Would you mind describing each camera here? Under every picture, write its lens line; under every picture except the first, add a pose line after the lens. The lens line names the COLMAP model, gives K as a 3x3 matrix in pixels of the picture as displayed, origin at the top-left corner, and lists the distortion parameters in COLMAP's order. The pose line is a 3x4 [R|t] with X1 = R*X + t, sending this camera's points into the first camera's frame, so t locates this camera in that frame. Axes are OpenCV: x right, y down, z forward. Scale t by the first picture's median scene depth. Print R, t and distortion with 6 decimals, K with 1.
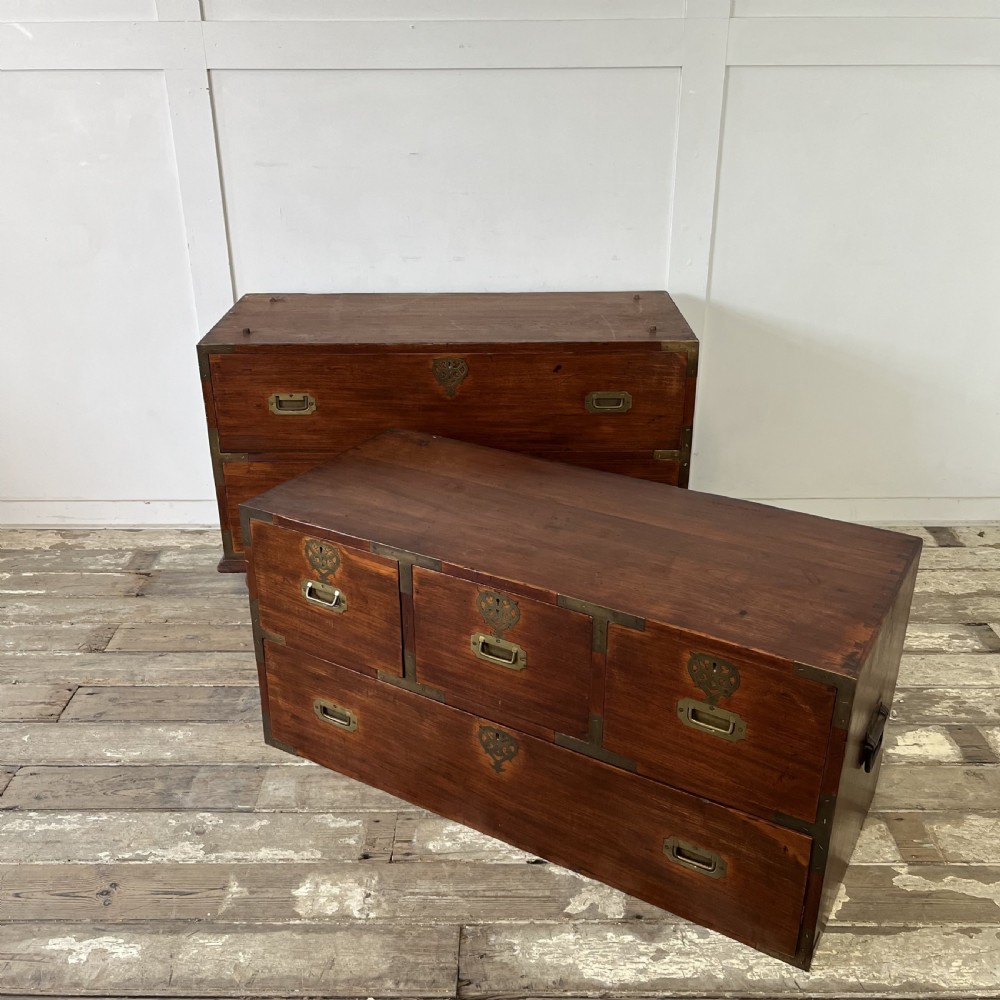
lens RADIAL K [[1005.7, 0, 499.0], [0, 1005.7, 465.1], [0, 0, 1]] dist [0.013670, 0.000000]
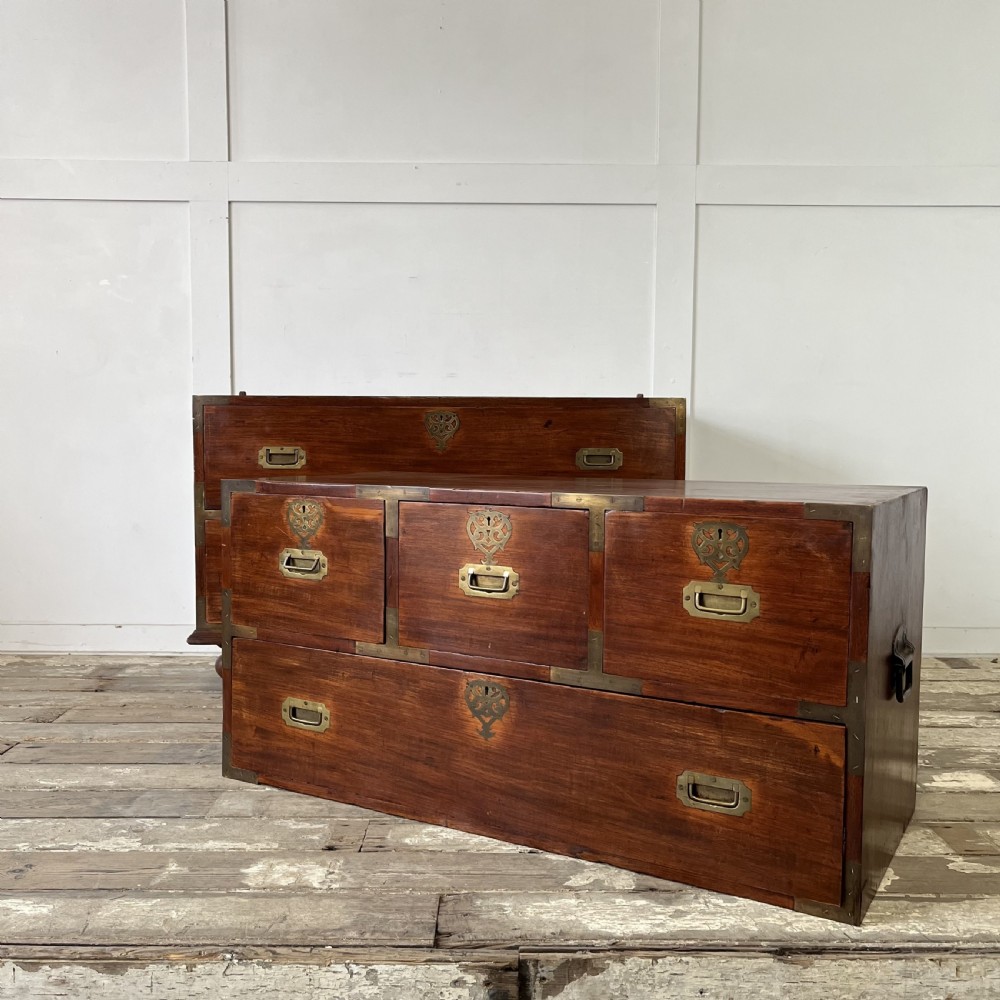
lens RADIAL K [[1005.7, 0, 501.8], [0, 1005.7, 475.0], [0, 0, 1]] dist [0.013670, 0.000000]
pose [[0.999872, 0.009740, 0.012665, -0.001009], [-0.004821, 0.939670, -0.342049, 0.388725], [-0.015233, 0.341945, 0.939597, 0.088513]]
